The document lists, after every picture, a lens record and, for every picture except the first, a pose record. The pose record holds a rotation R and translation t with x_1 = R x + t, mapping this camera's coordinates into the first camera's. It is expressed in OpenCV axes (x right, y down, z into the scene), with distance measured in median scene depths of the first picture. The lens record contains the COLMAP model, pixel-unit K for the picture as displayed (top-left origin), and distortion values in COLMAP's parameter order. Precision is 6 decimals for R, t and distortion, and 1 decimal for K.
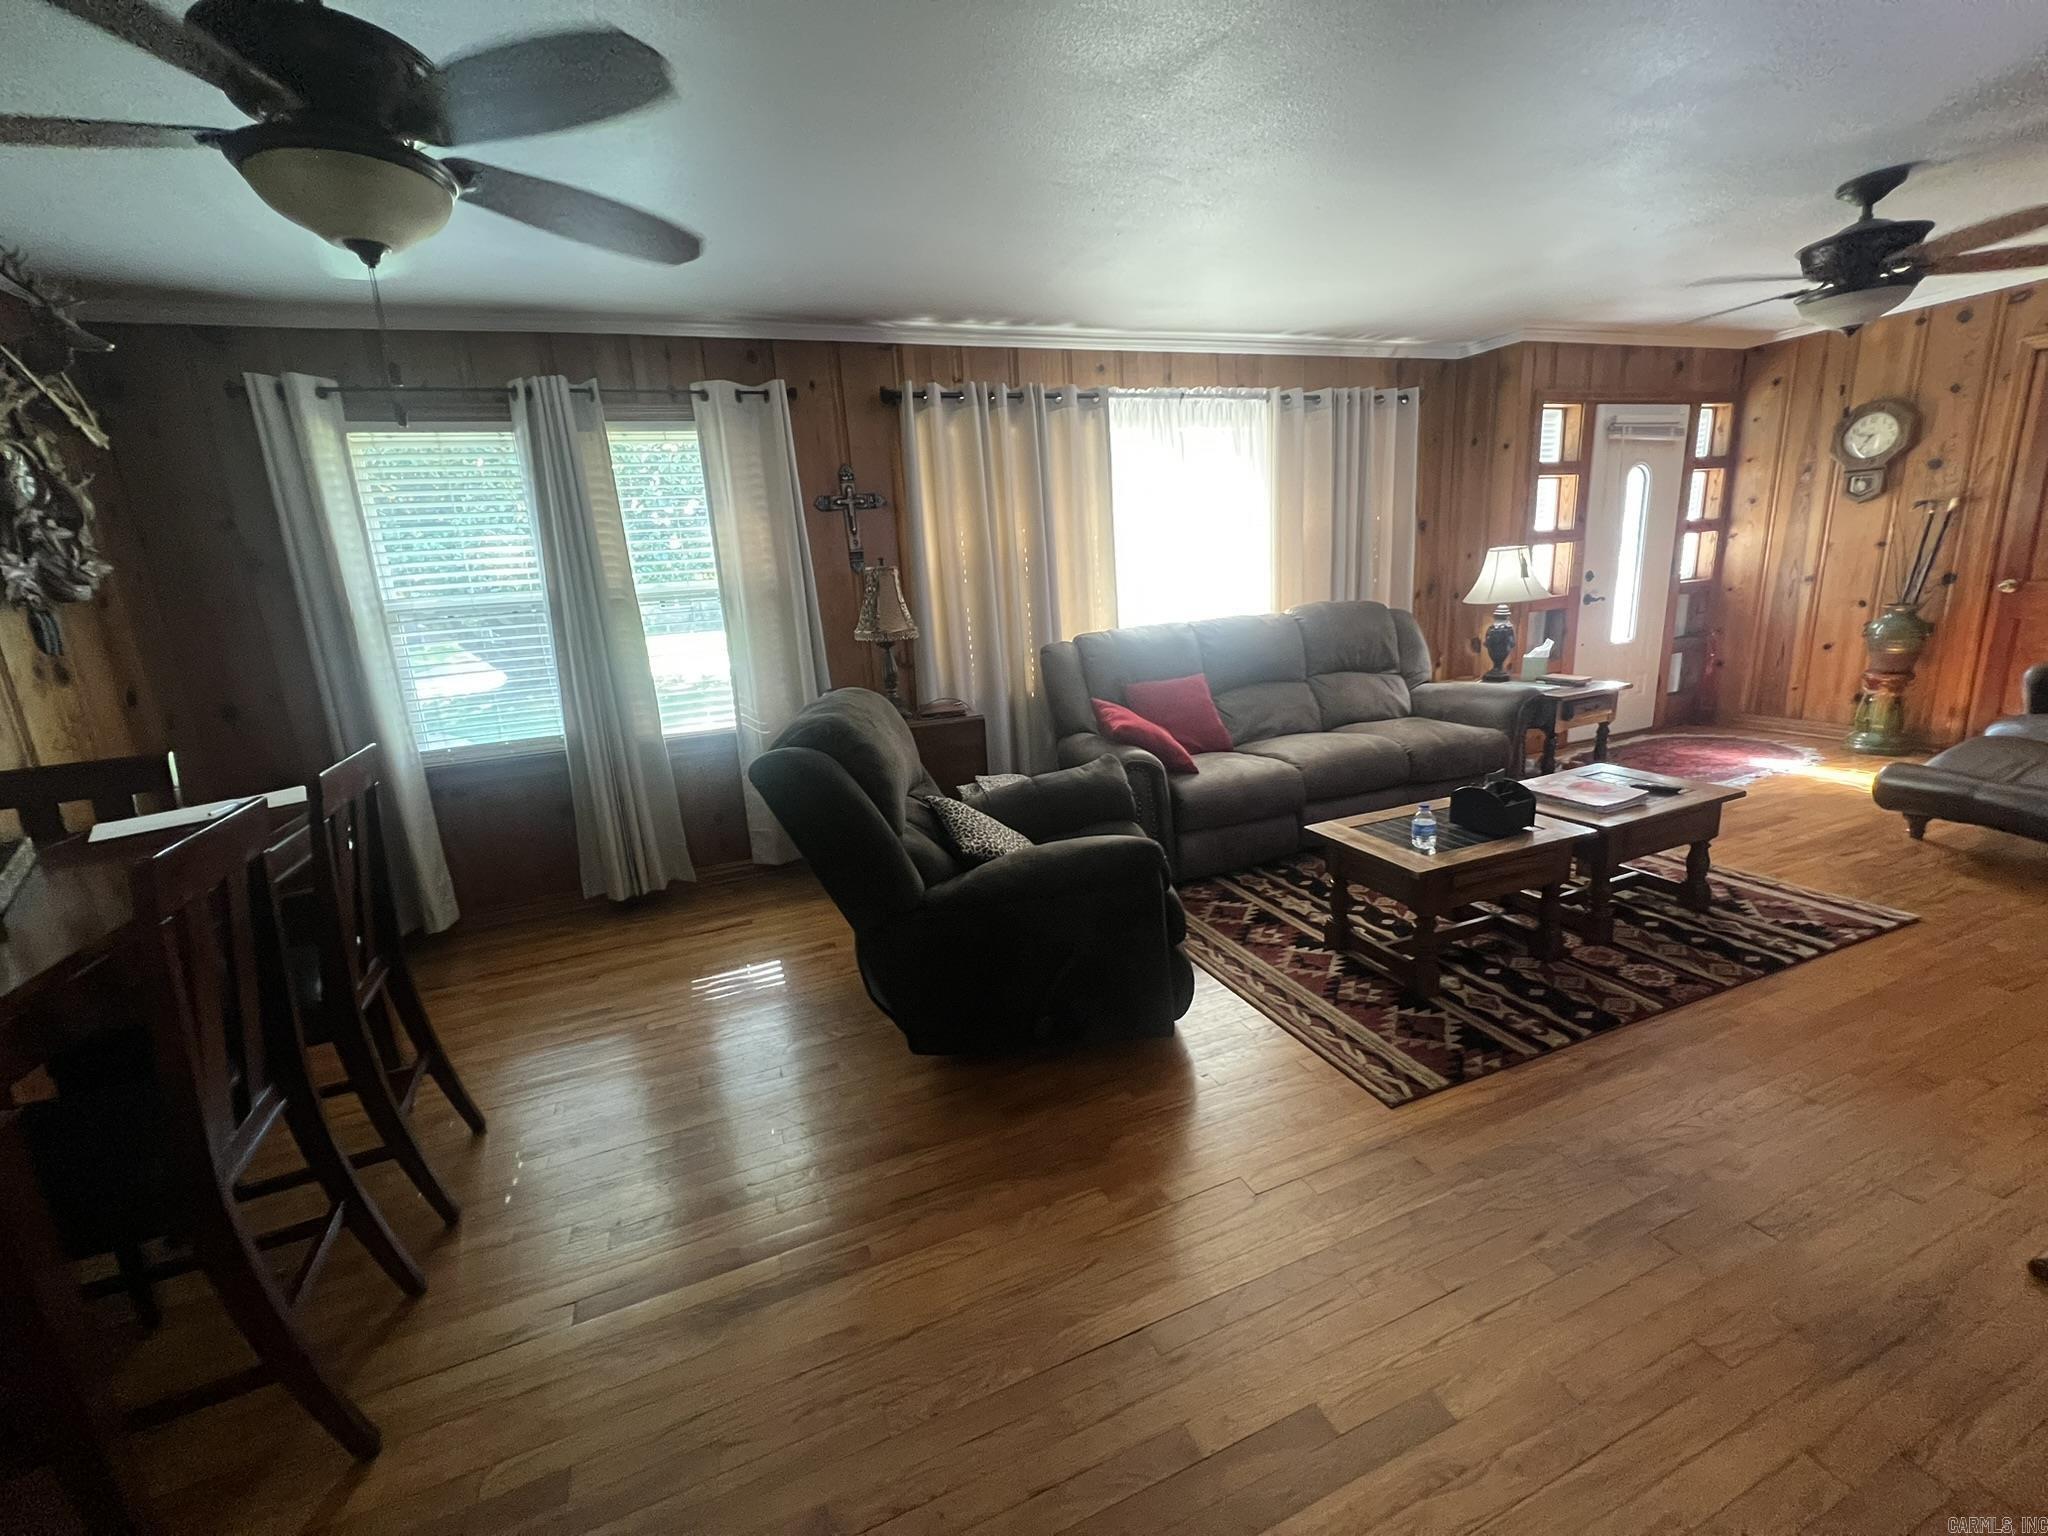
lens RADIAL K [[821.2, 0, 1010.3], [0, 821.2, 764.6], [0, 0, 1]] dist [-0.000907, 0.000017]
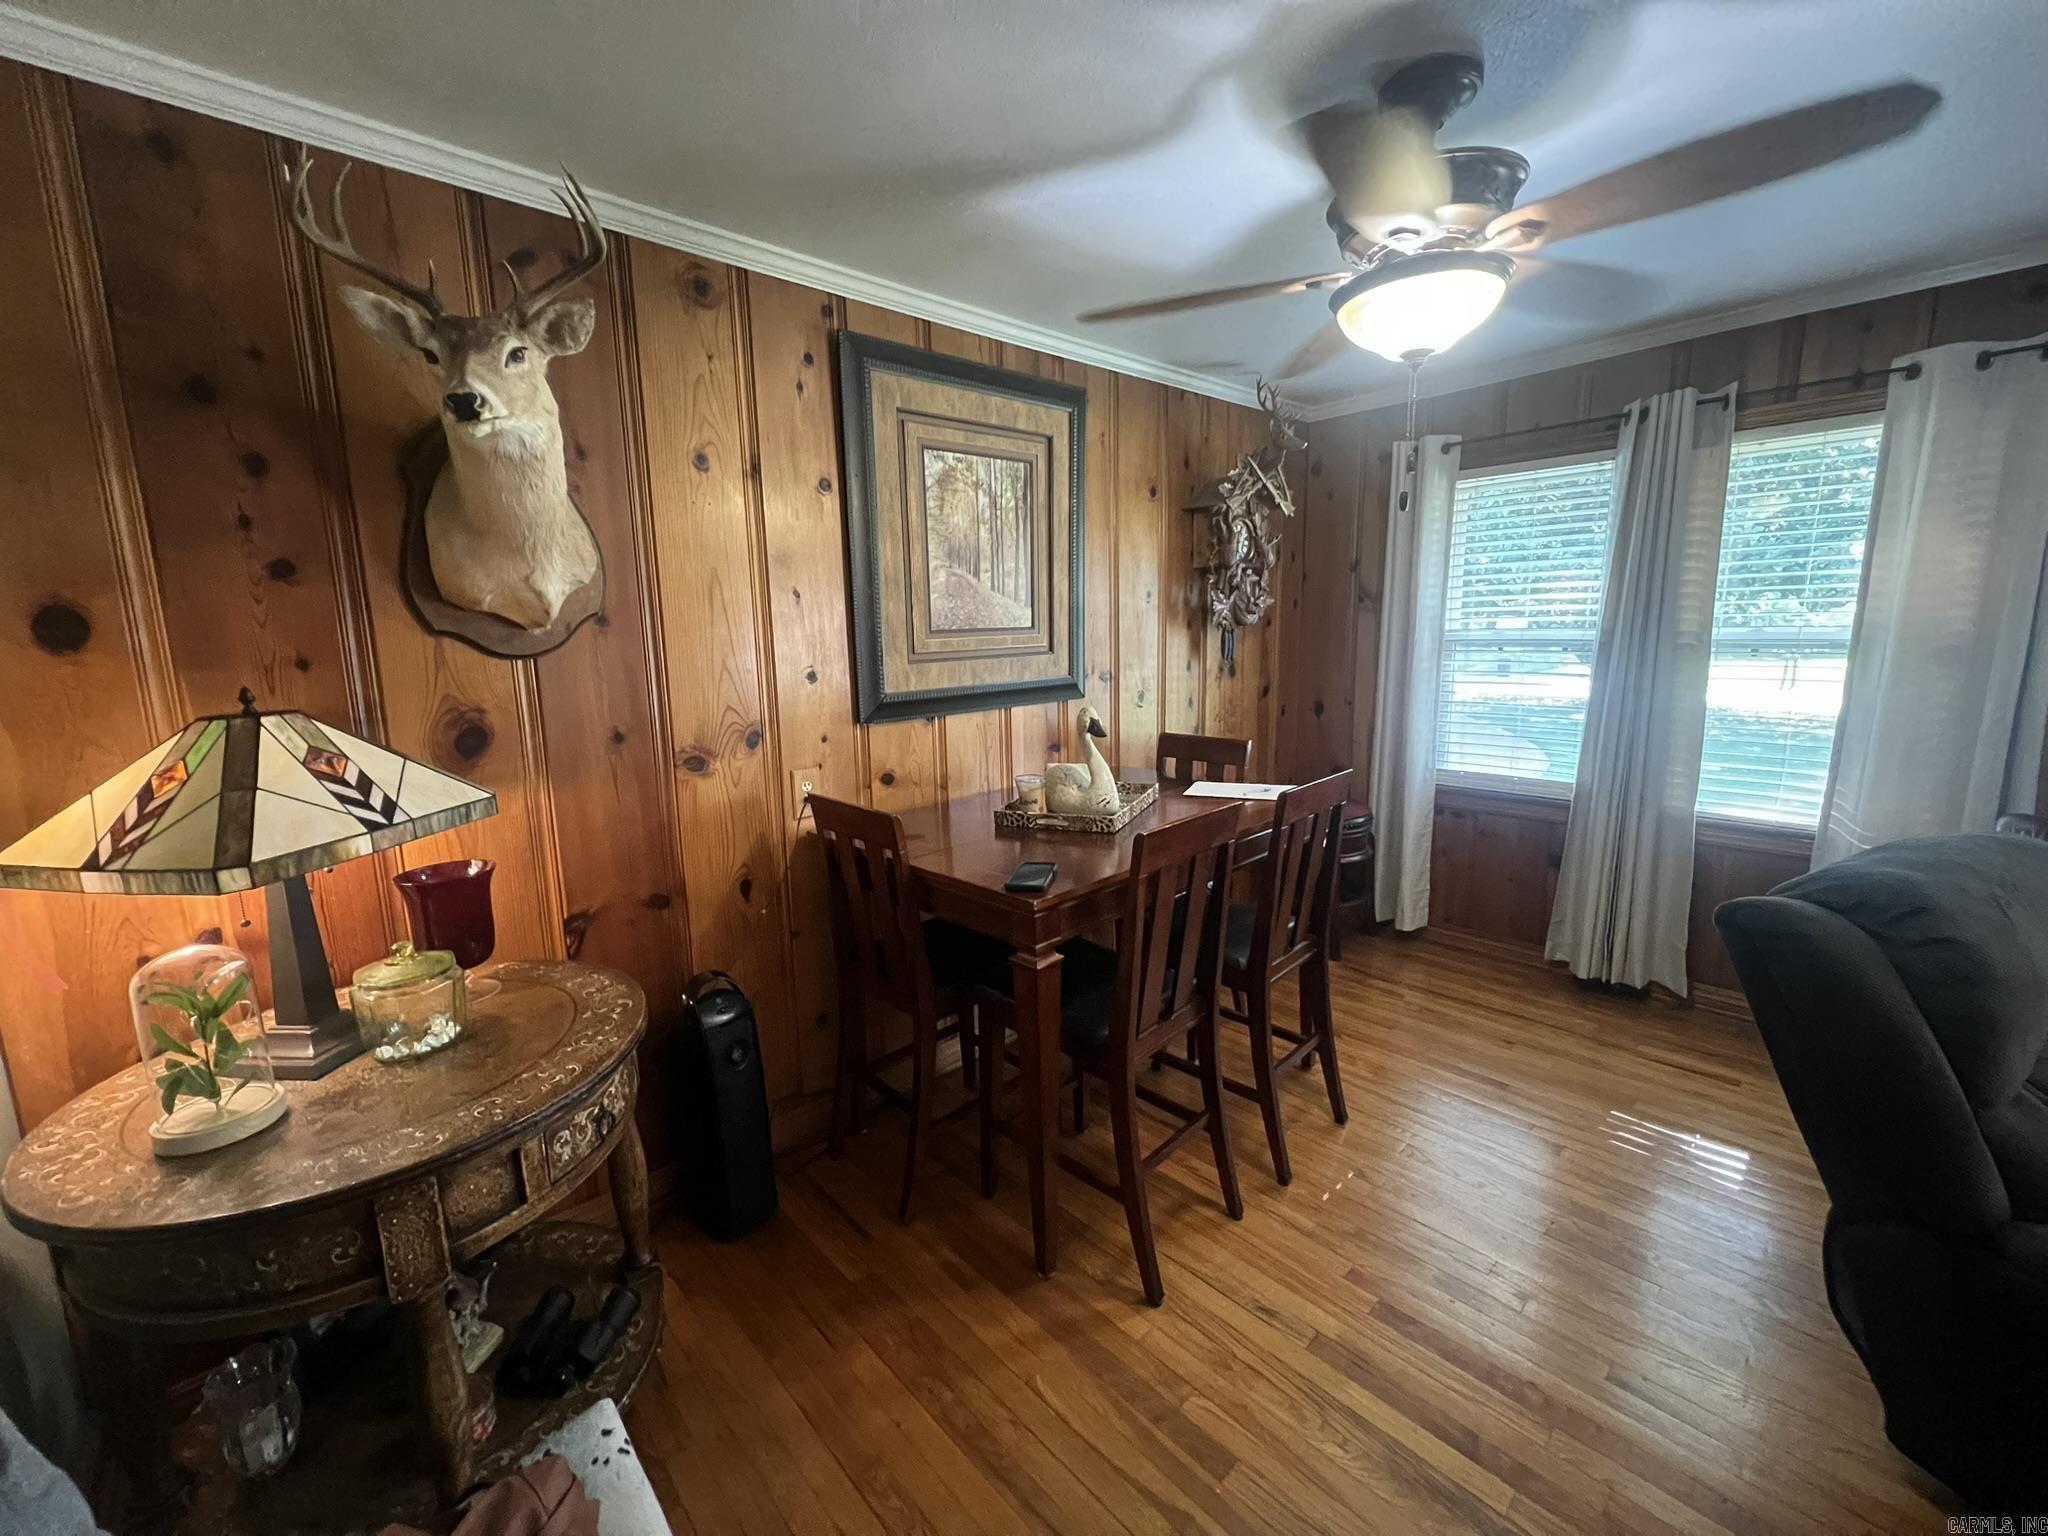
lens RADIAL K [[821.2, 0, 1010.3], [0, 821.2, 764.6], [0, 0, 1]] dist [-0.000907, 0.000017]
pose [[0.358347, 0.214266, -0.908668, 0.070952], [-0.211007, 0.966709, 0.144738, -0.063599], [0.909430, 0.139869, 0.391629, 0.062554]]
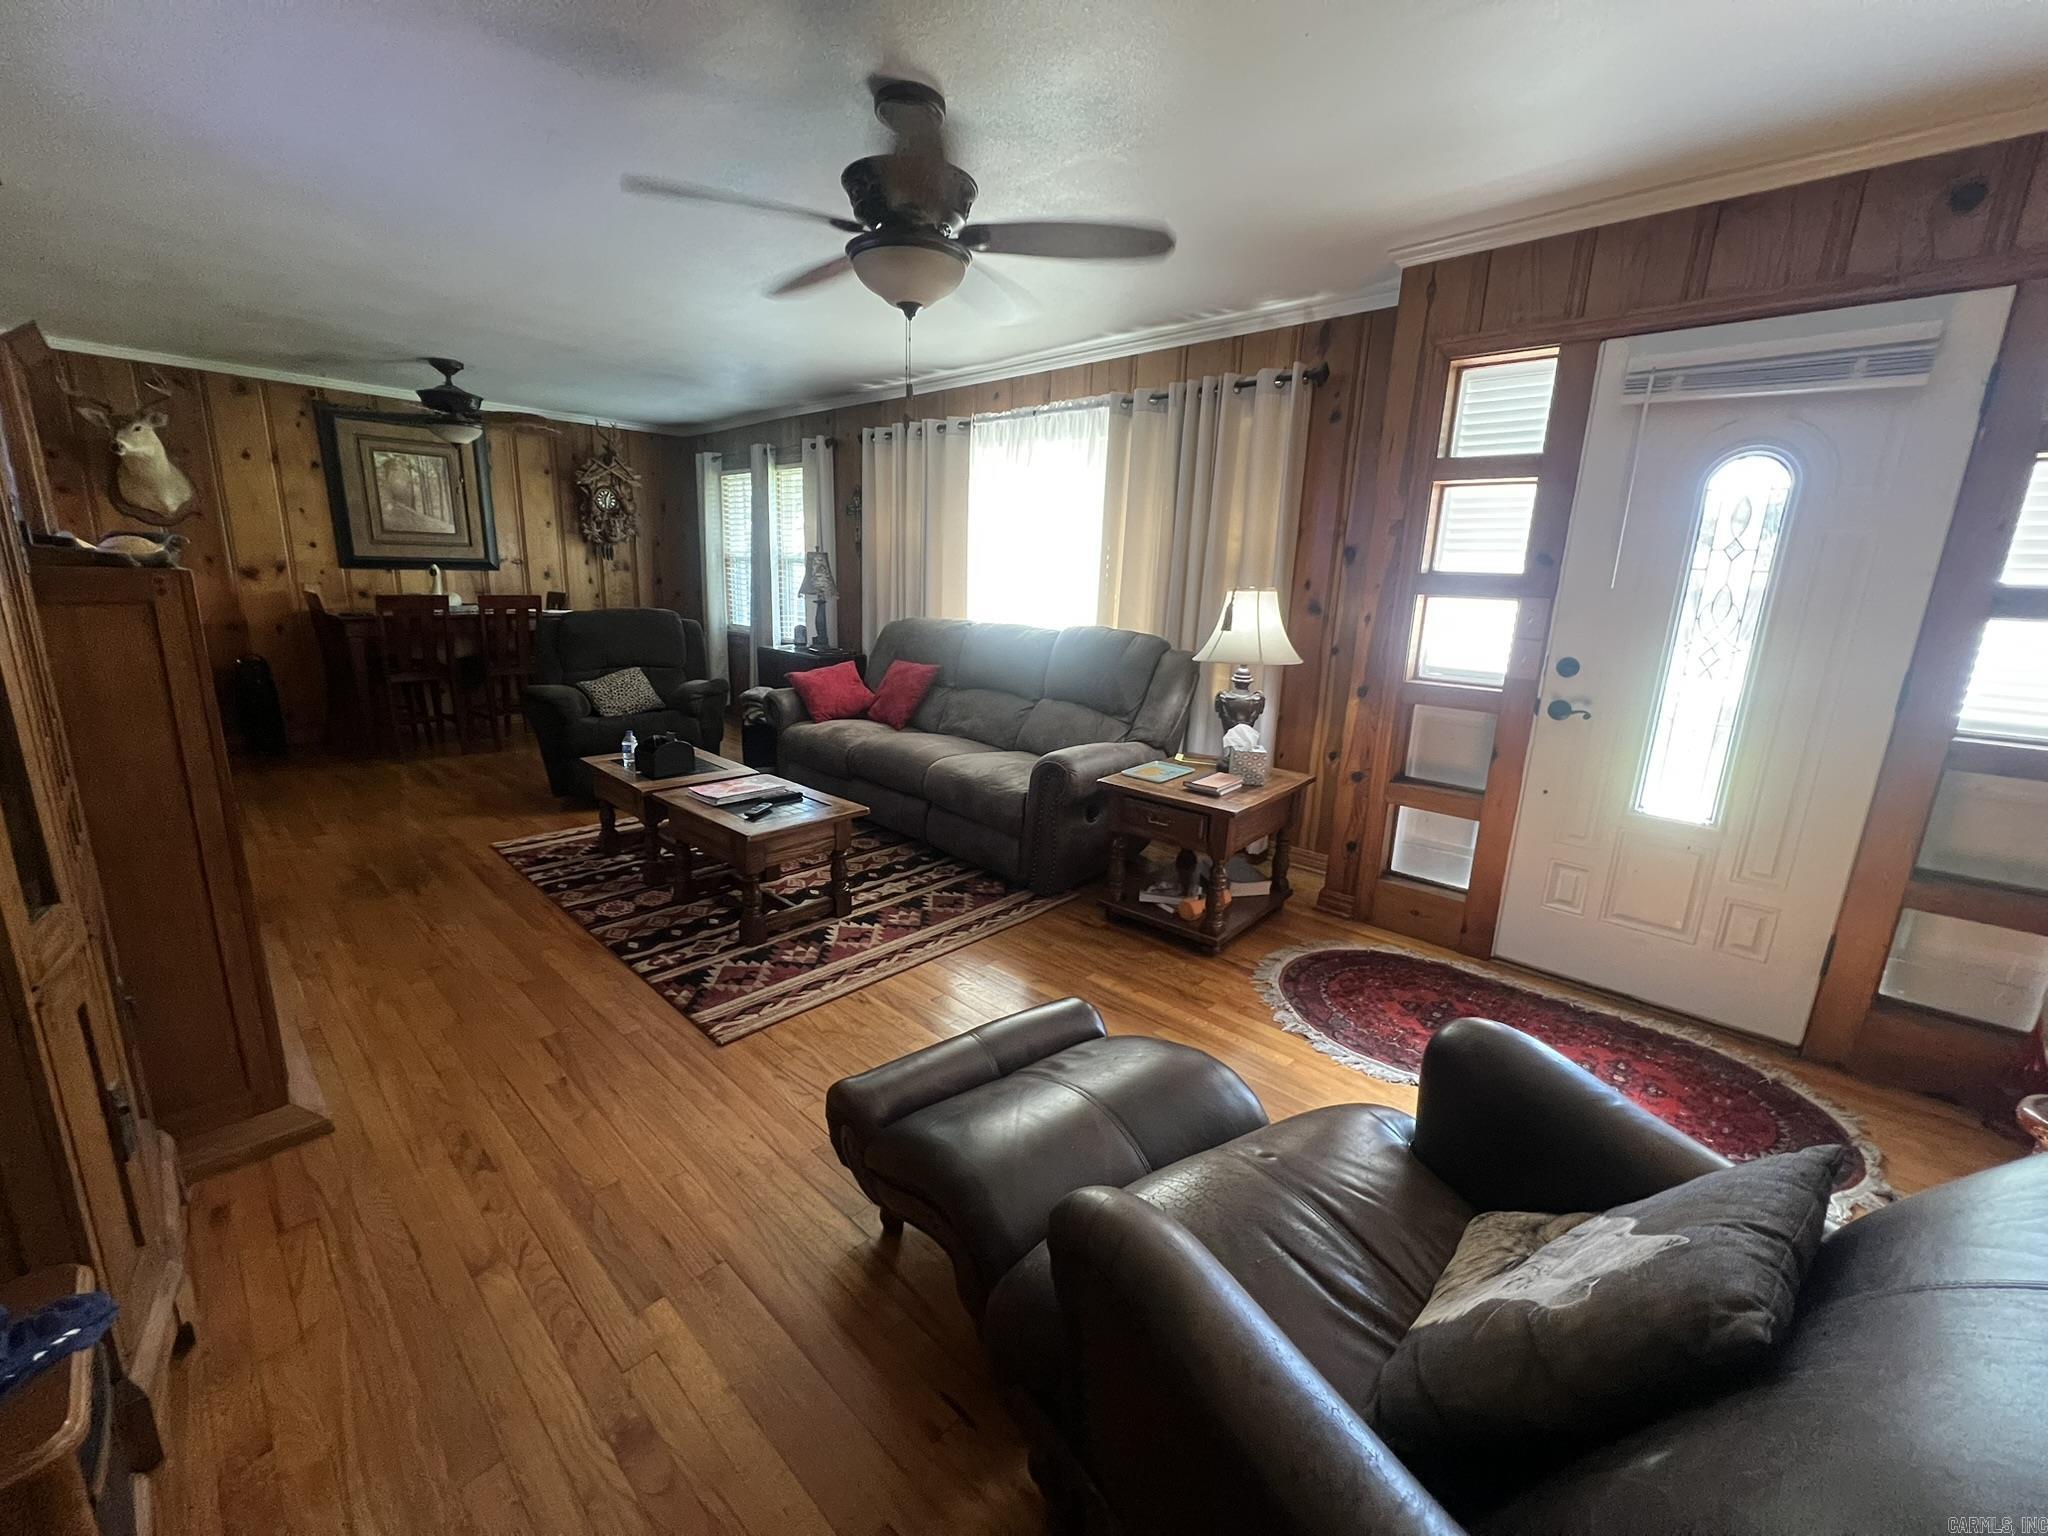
lens RADIAL K [[821.2, 0, 1010.3], [0, 821.2, 764.6], [0, 0, 1]] dist [-0.000907, 0.000017]
pose [[0.424584, 0.287324, -0.858588, 1.649659], [-0.264724, 0.946264, 0.185755, -0.279077], [0.865823, 0.148420, 0.477830, 0.714620]]
